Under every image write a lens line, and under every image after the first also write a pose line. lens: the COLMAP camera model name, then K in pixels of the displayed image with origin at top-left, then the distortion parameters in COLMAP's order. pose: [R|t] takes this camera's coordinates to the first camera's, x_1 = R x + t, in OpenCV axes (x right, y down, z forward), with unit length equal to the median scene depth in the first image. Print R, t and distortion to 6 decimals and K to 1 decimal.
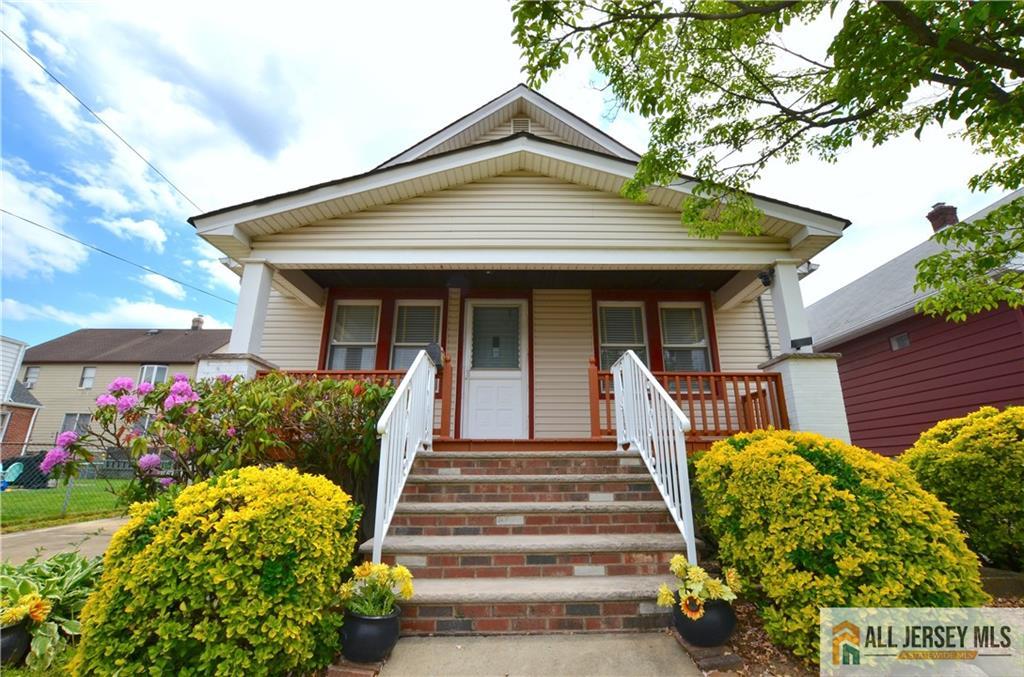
lens RADIAL K [[454.0, 0, 516.8], [0, 454.0, 336.2], [0, 0, 1]] dist [-0.000248, -0.000465]
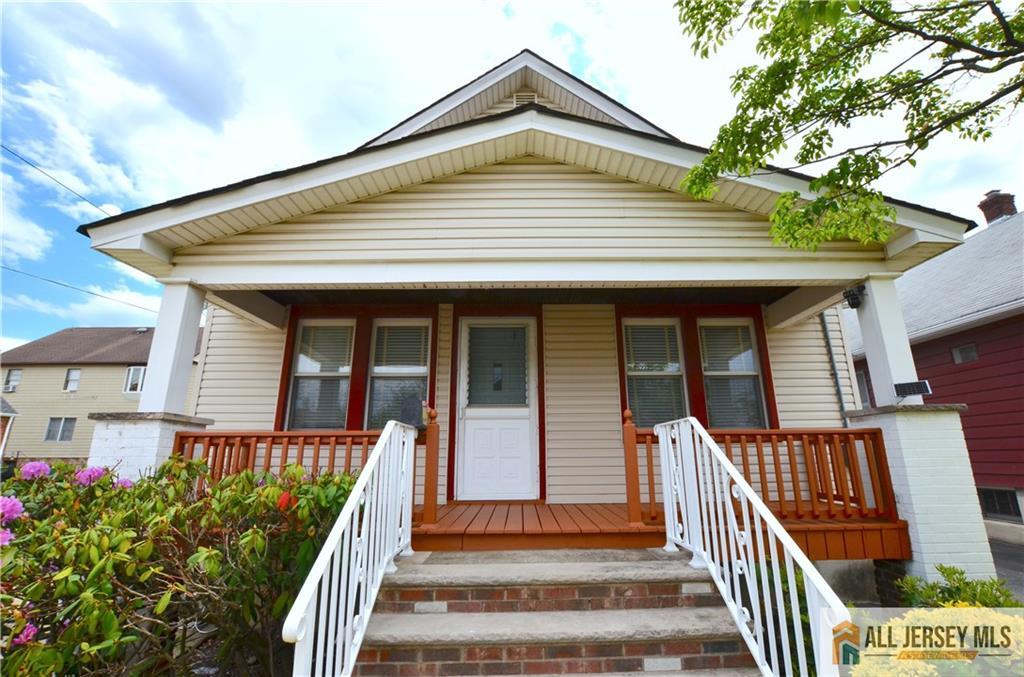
lens RADIAL K [[445.6, 0, 516.7], [0, 445.6, 336.5], [0, 0, 1]] dist [-0.003920, 0.000092]
pose [[0.999967, -0.007729, -0.002387, -0.010579], [0.007803, 0.999428, 0.032908, -0.084054], [0.002132, -0.032926, 0.999456, 0.234044]]
